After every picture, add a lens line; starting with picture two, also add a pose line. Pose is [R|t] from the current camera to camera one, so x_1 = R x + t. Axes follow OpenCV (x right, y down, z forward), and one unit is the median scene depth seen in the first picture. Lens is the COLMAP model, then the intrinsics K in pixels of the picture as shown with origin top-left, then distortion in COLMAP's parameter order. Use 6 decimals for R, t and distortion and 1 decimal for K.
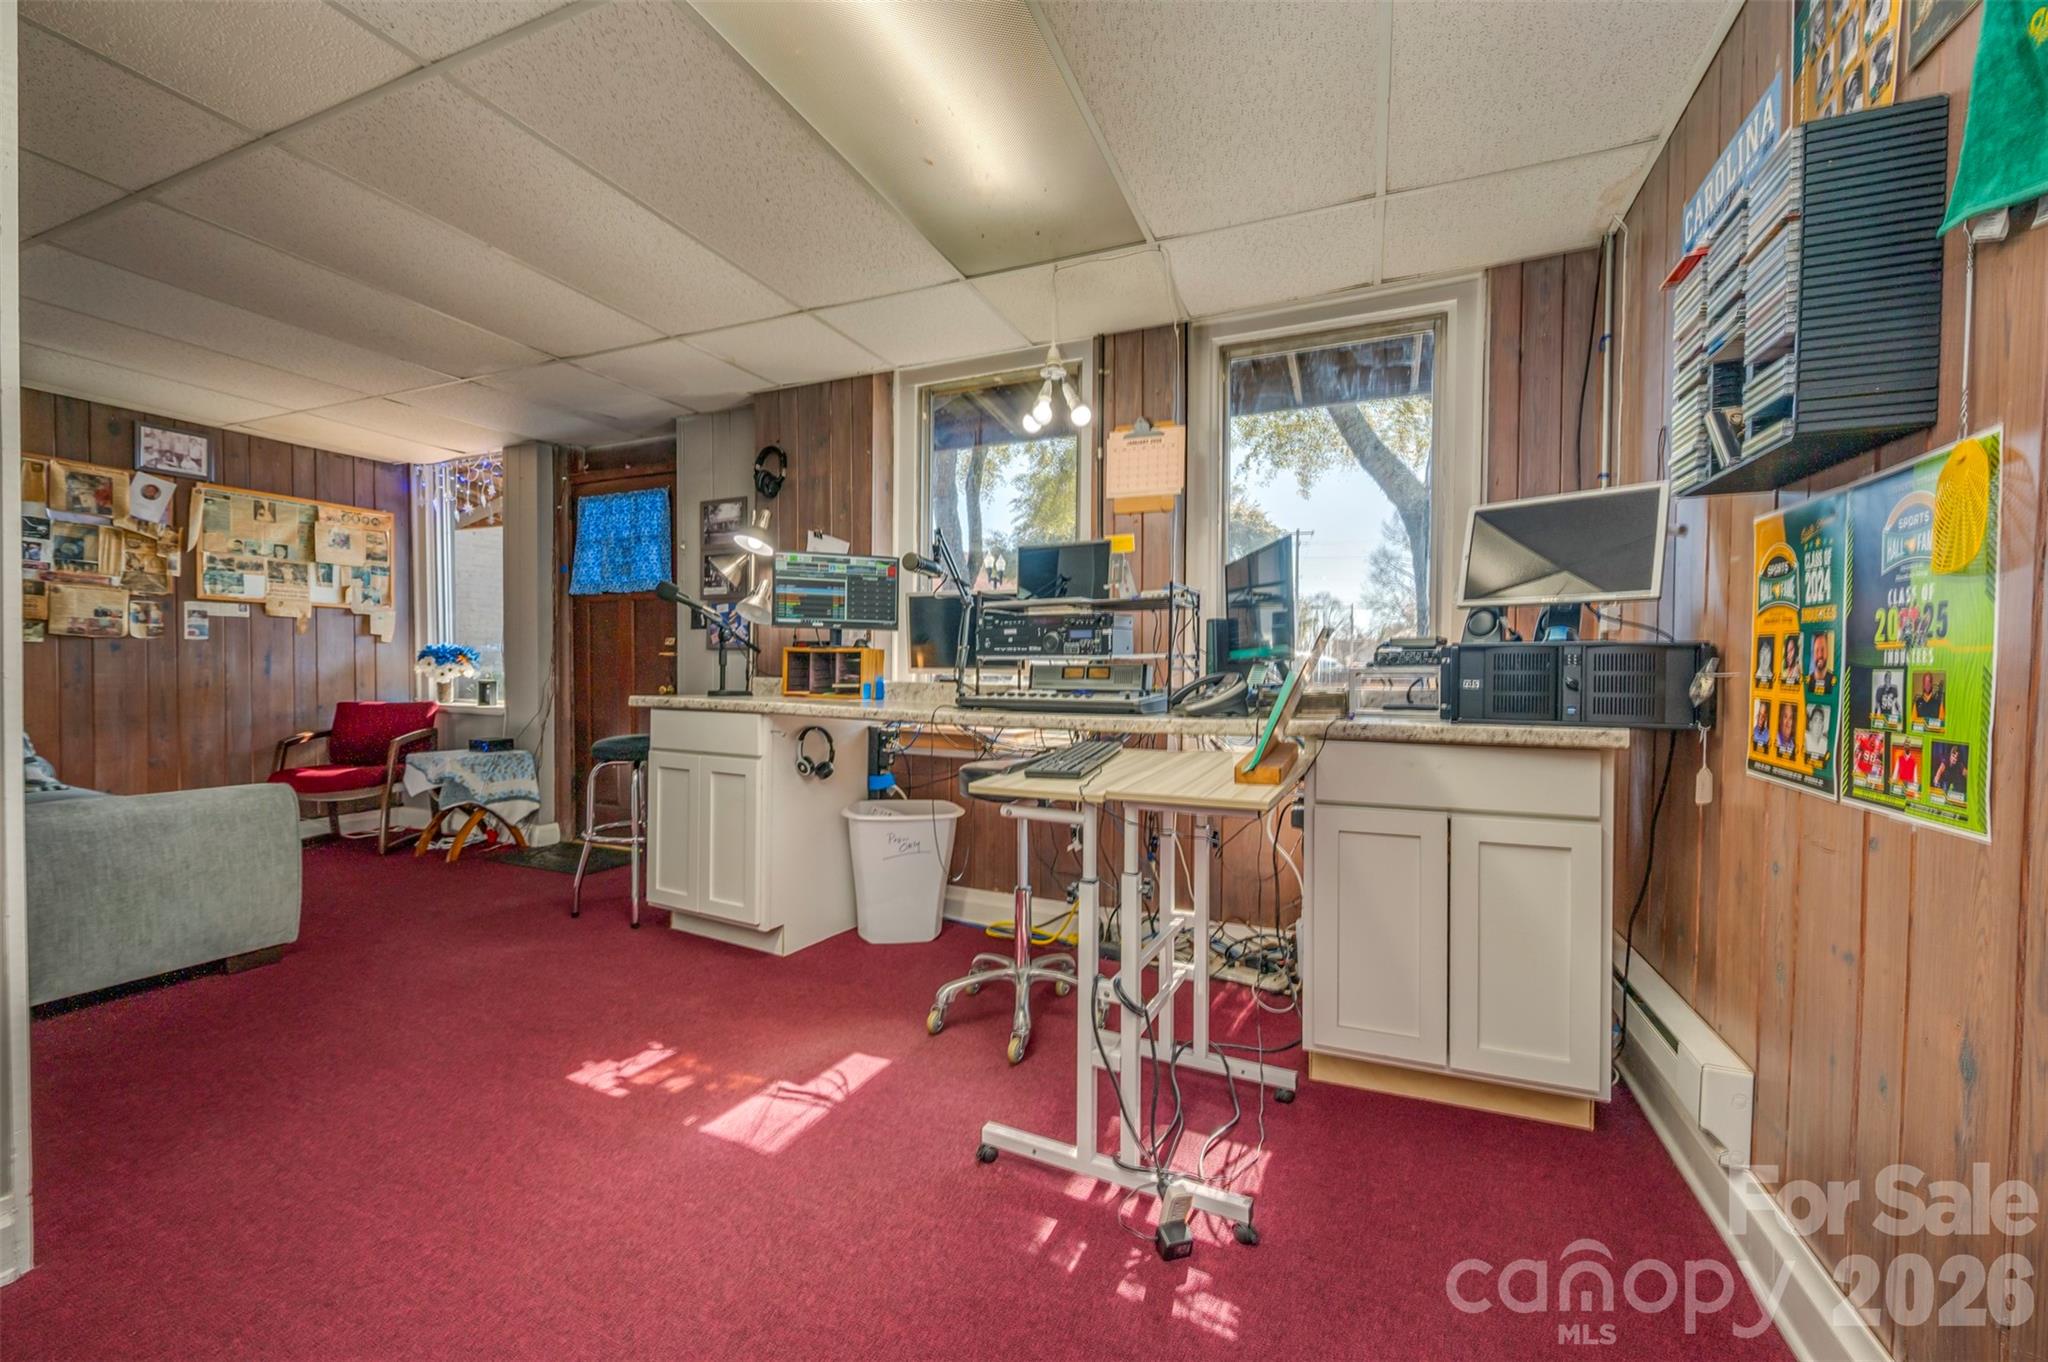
lens RADIAL K [[804.7, 0, 1028.1], [0, 804.7, 684.9], [0, 0, 1]] dist [-0.000799, 0.000406]
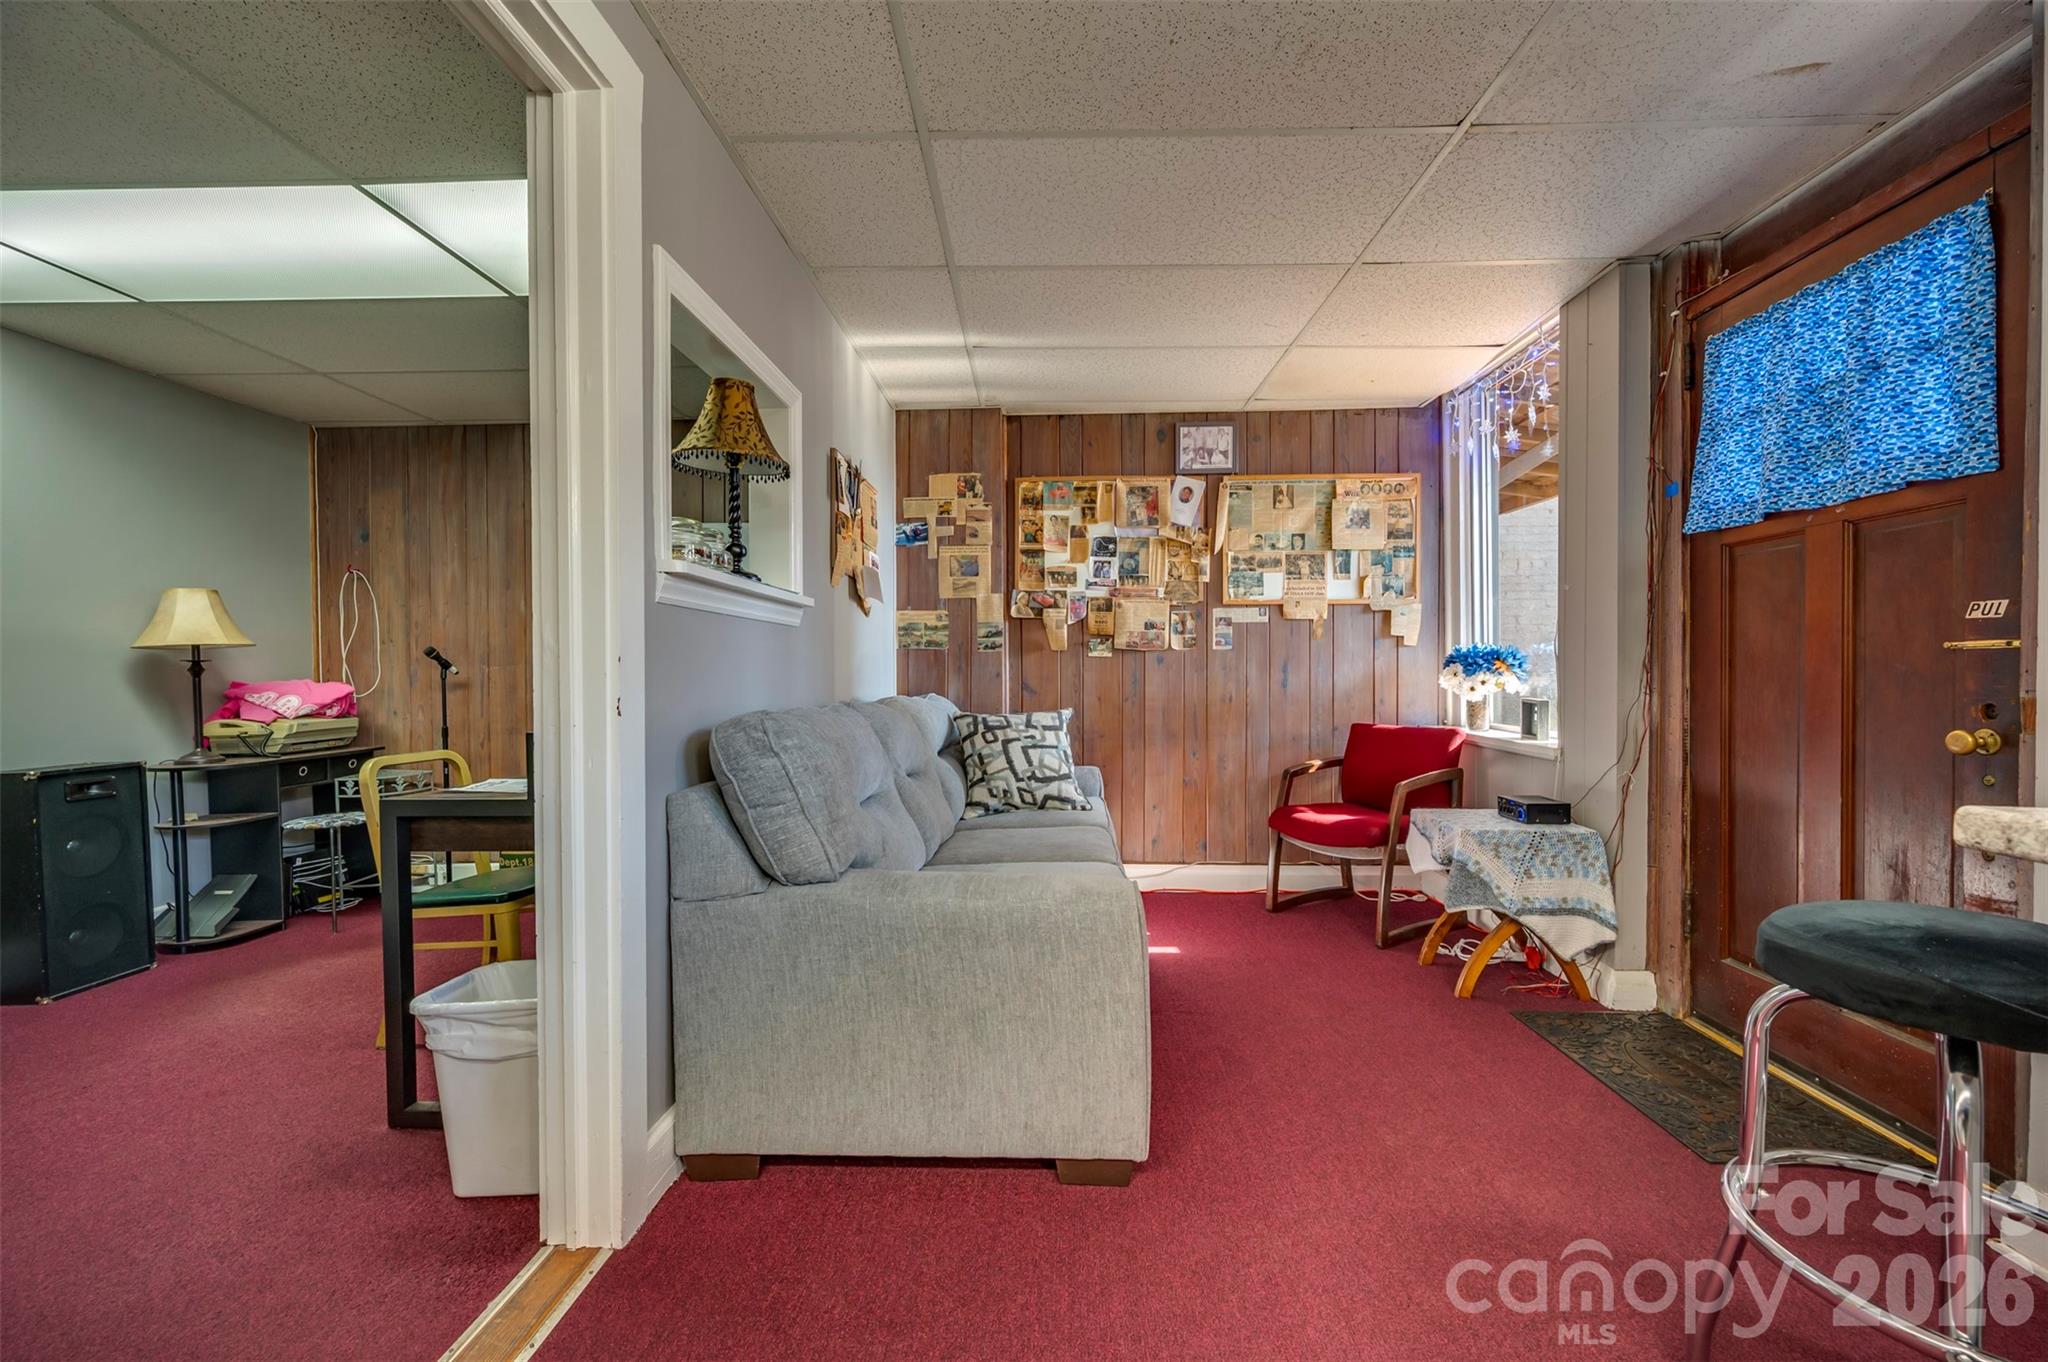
lens RADIAL K [[804.7, 0, 1028.1], [0, 804.7, 684.9], [0, 0, 1]] dist [-0.000799, 0.000406]
pose [[0.364290, 0.004363, -0.931275, -0.253693], [-0.011698, 0.999932, 0.000109, -0.013489], [0.931212, 0.010854, 0.364316, 0.441766]]
